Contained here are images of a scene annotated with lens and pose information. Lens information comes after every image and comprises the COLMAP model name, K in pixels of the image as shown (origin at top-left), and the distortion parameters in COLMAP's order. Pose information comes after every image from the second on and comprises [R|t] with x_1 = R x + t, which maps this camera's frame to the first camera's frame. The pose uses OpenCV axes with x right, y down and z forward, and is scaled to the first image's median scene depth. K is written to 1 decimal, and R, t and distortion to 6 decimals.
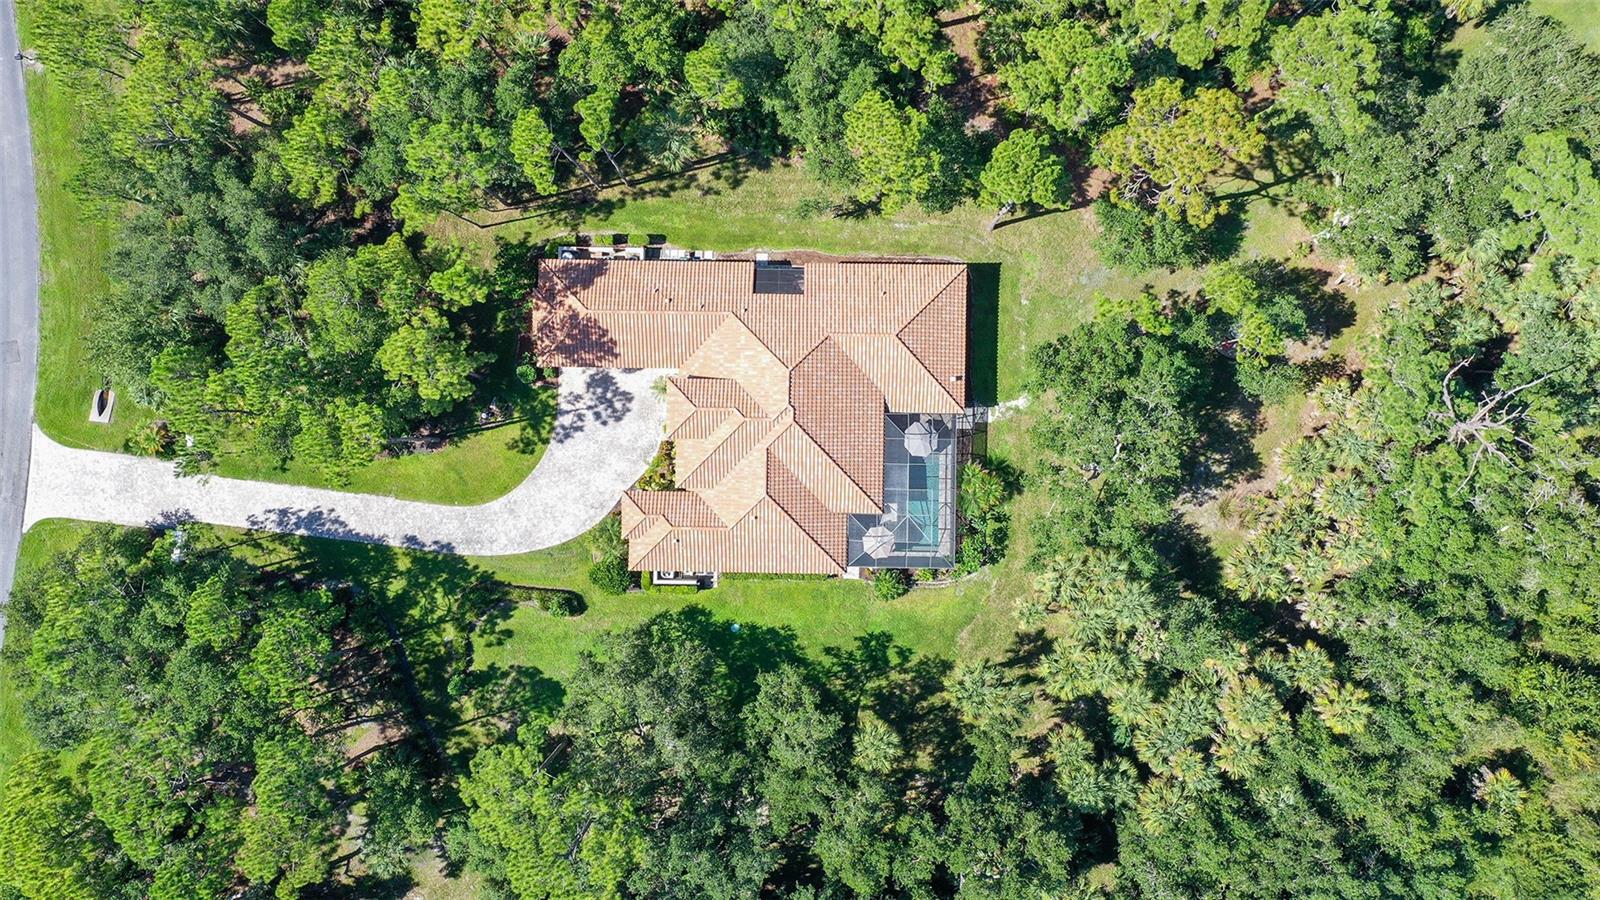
lens RADIAL K [[1289.8, 0, 808.0], [0, 1289.8, 443.3], [0, 0, 1]] dist [-0.000925, 0.053470]
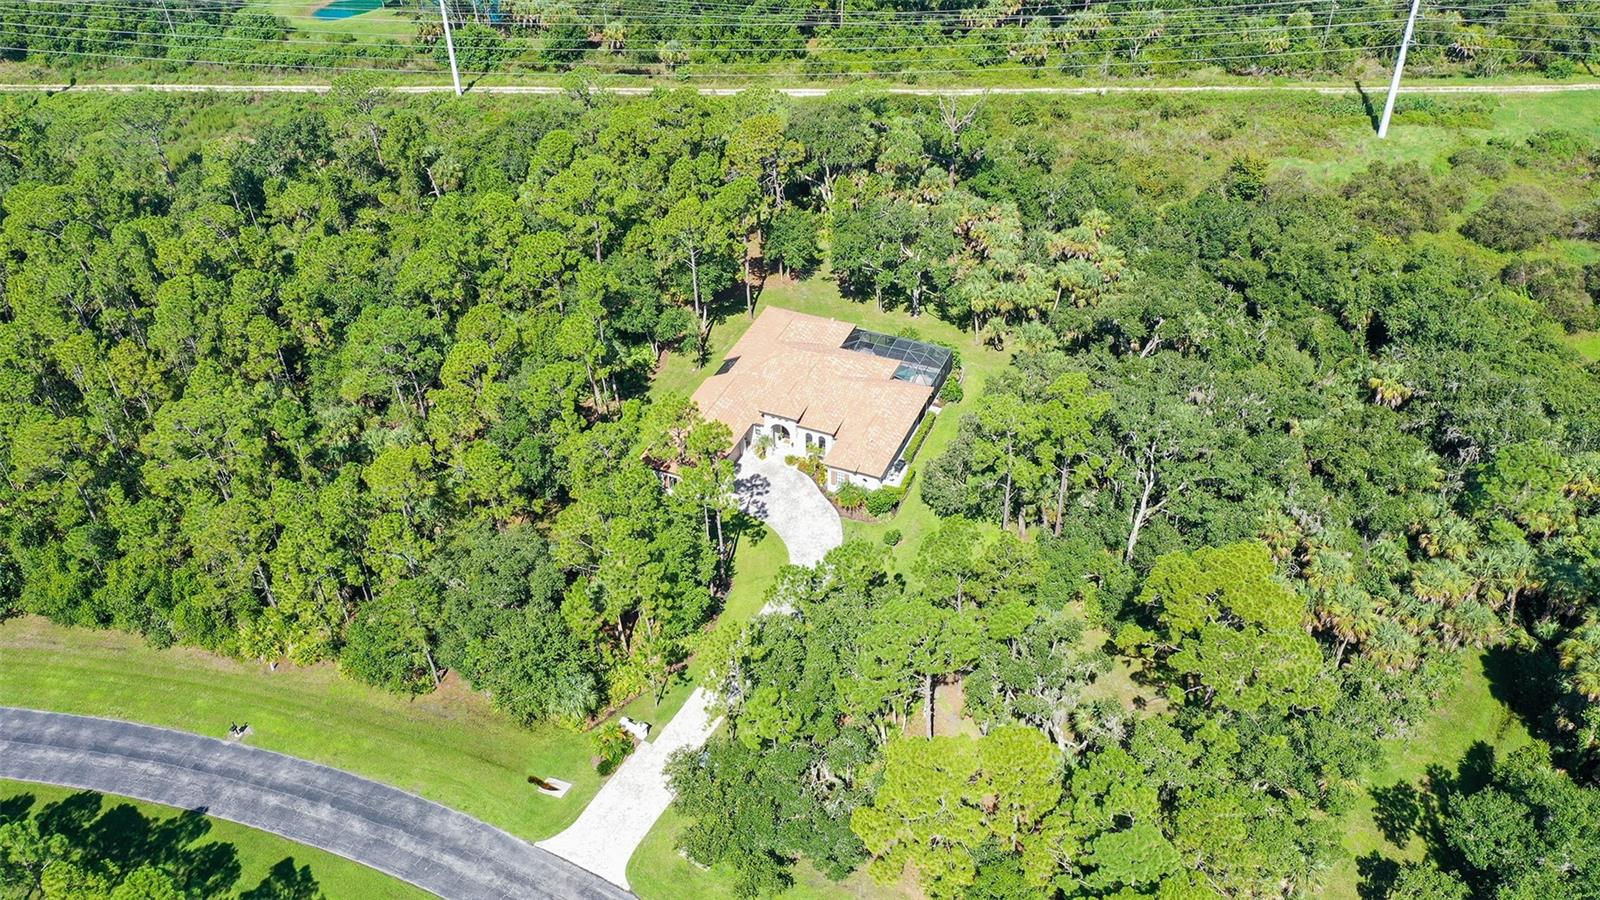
lens RADIAL K [[1317.7, 0, 800.0], [0, 1317.7, 450.0], [0, 0, 1]] dist [0.004555, 0.004031]
pose [[0.379229, -0.567741, 0.730654, -1.079537], [0.924833, 0.207407, -0.318851, 0.424157], [0.029482, 0.796651, 0.603720, 0.174565]]
